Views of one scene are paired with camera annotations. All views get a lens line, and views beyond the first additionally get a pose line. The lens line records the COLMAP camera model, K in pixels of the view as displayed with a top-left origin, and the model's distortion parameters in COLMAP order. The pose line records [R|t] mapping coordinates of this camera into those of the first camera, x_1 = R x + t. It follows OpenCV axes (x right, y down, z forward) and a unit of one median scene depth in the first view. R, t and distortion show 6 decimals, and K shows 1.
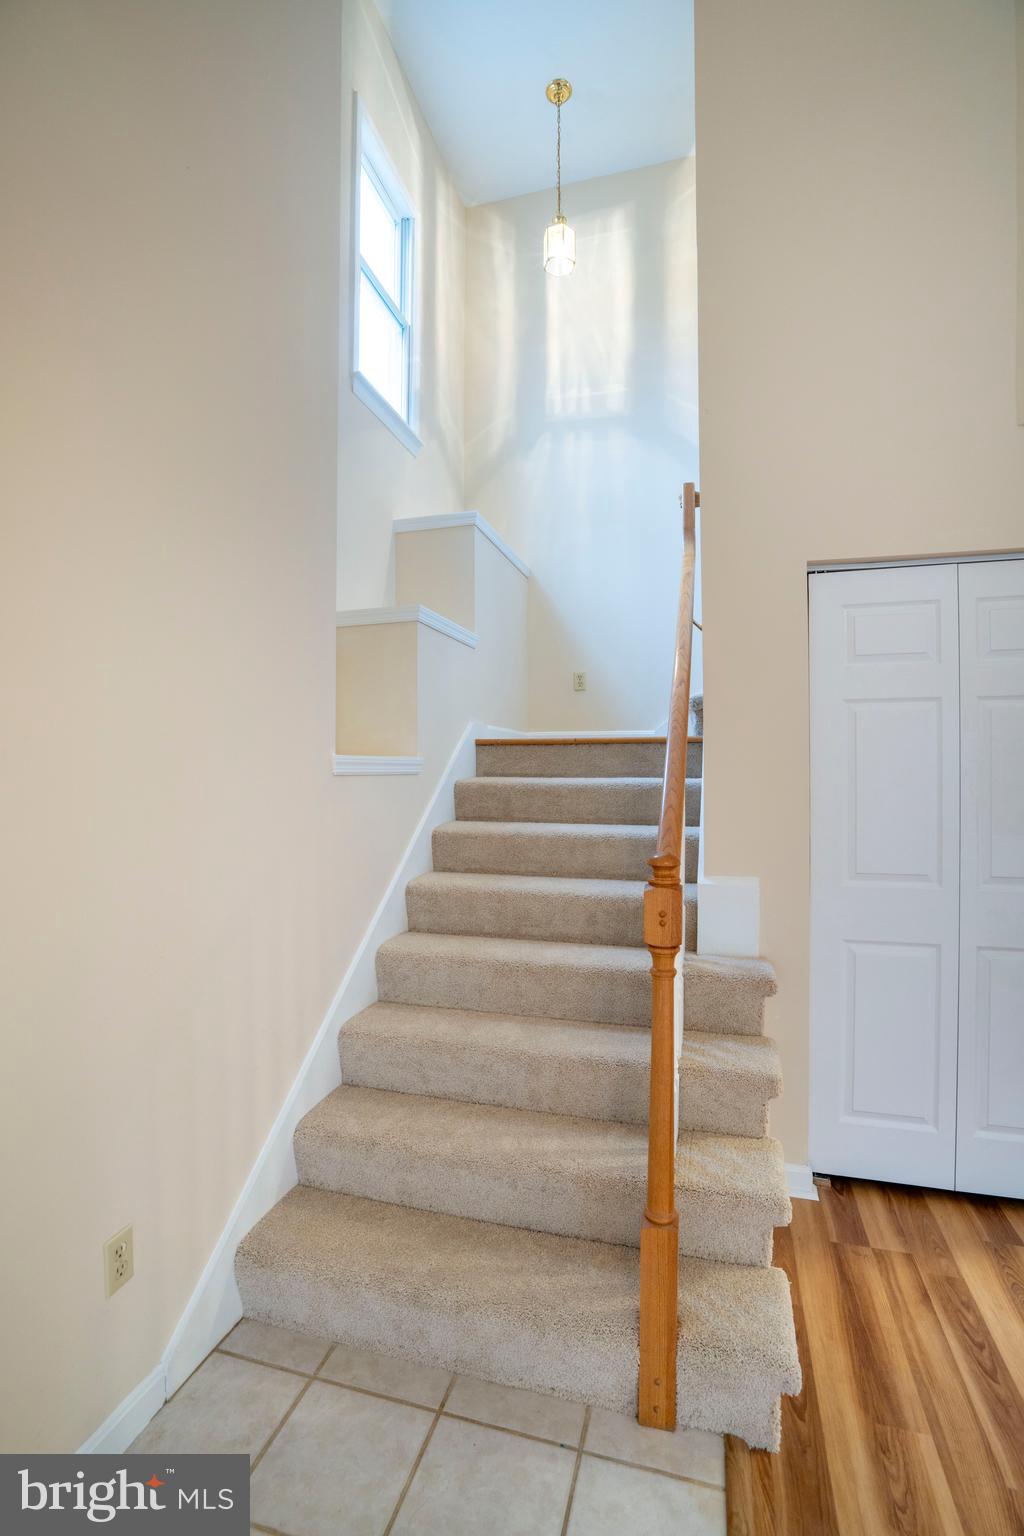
lens RADIAL K [[706.7, 0, 514.1], [0, 706.7, 773.4], [0, 0, 1]] dist [-0.050934, 0.010924]
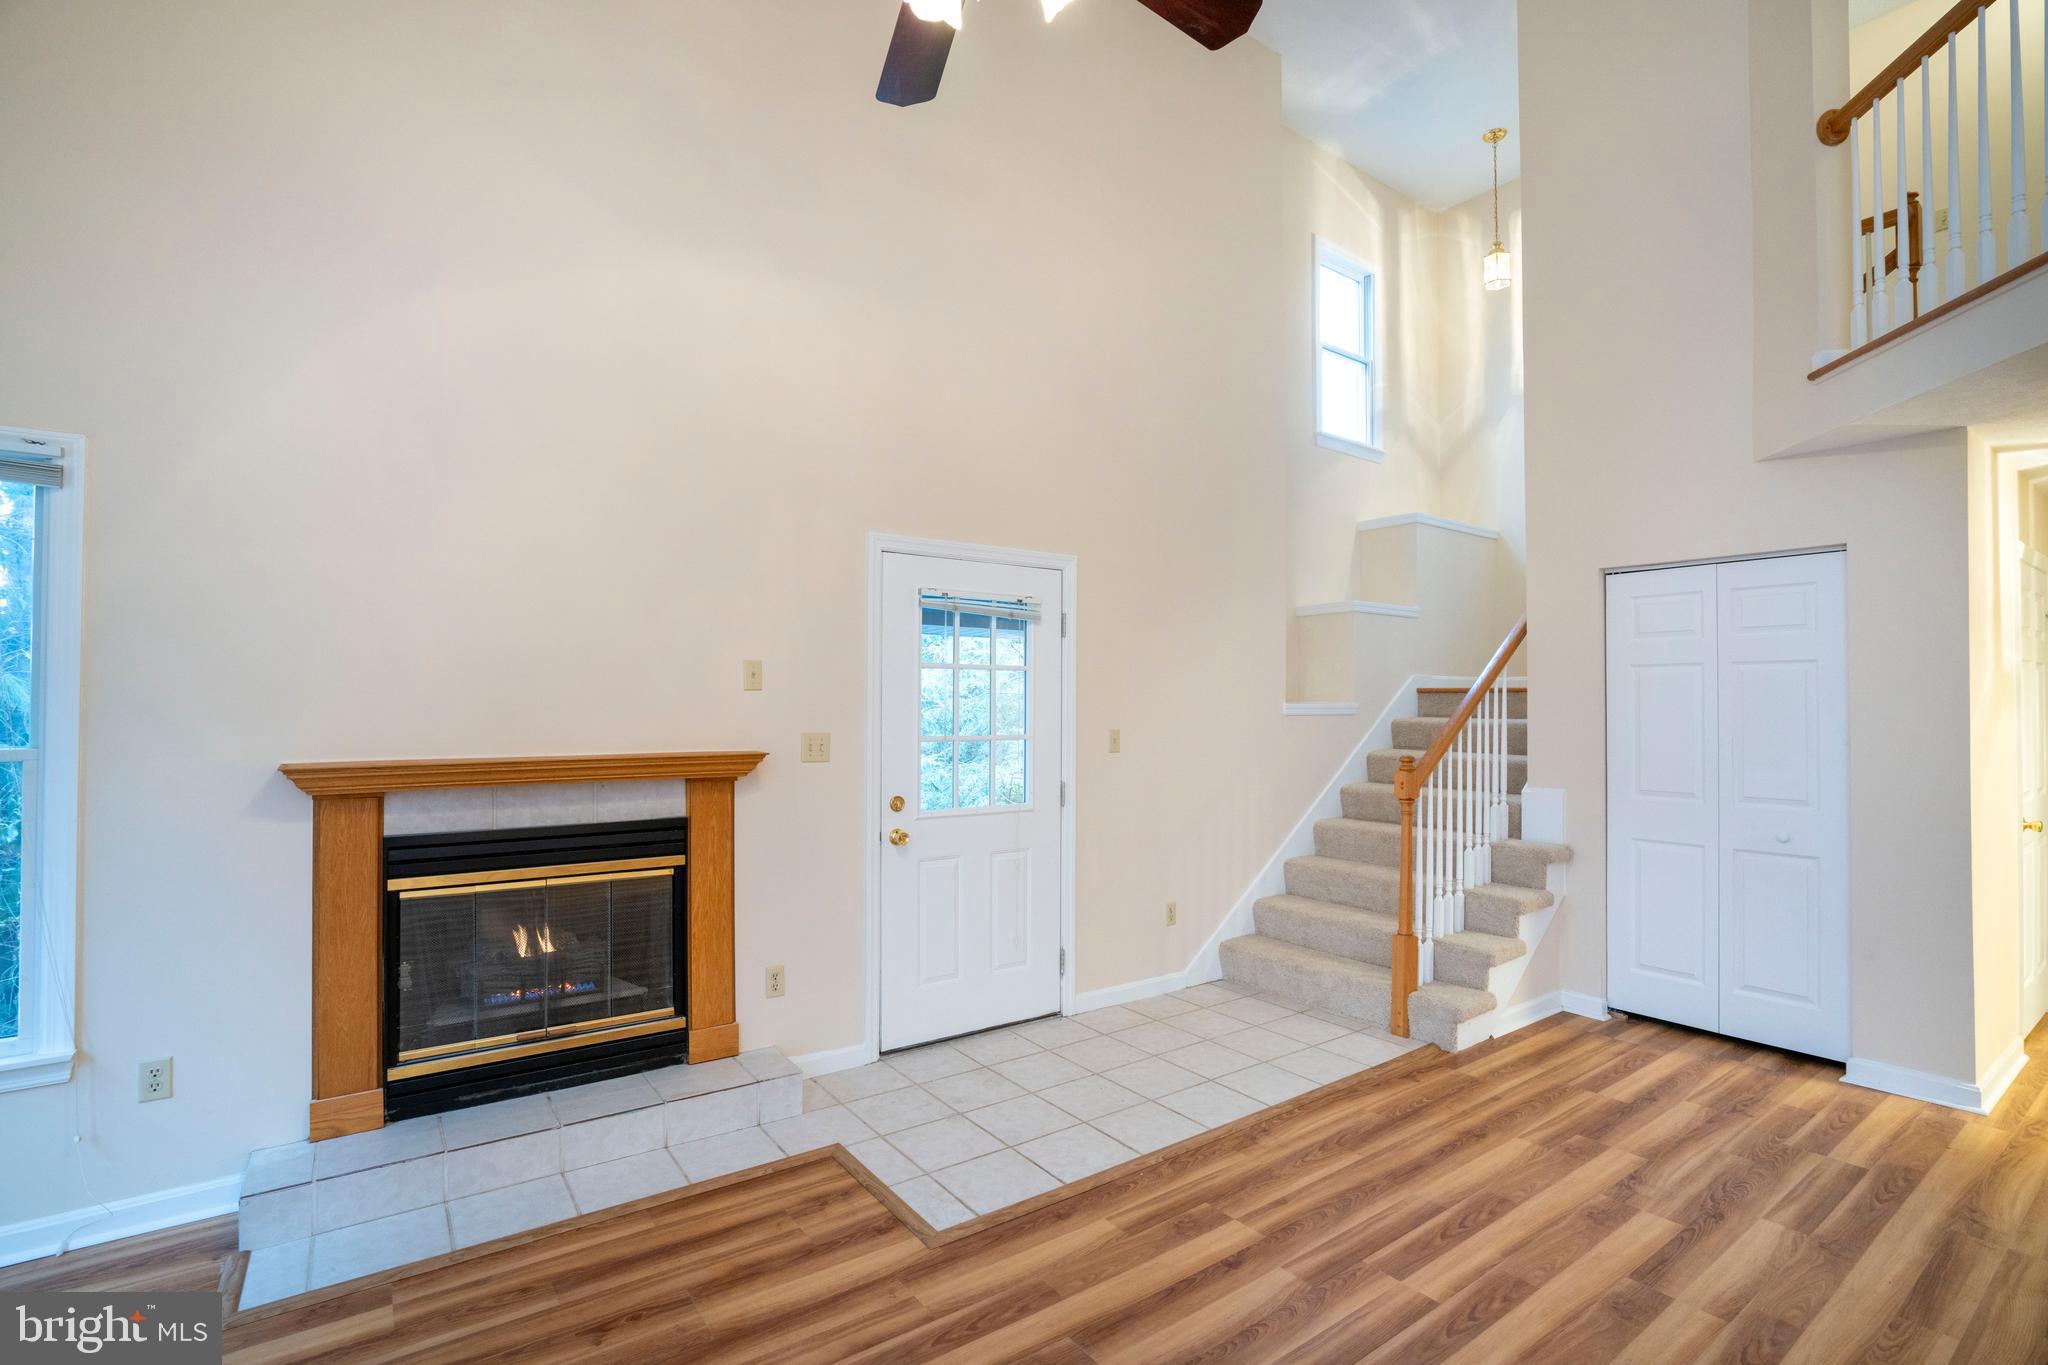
lens RADIAL K [[942.2, 0, 1022.9], [0, 942.2, 692.9], [0, 0, 1]] dist [-0.050934, 0.010924]
pose [[0.786320, -0.001608, -0.617817, 0.654935], [-0.007835, 0.999890, -0.012573, -0.017520], [0.617769, 0.014727, 0.786222, -1.198976]]
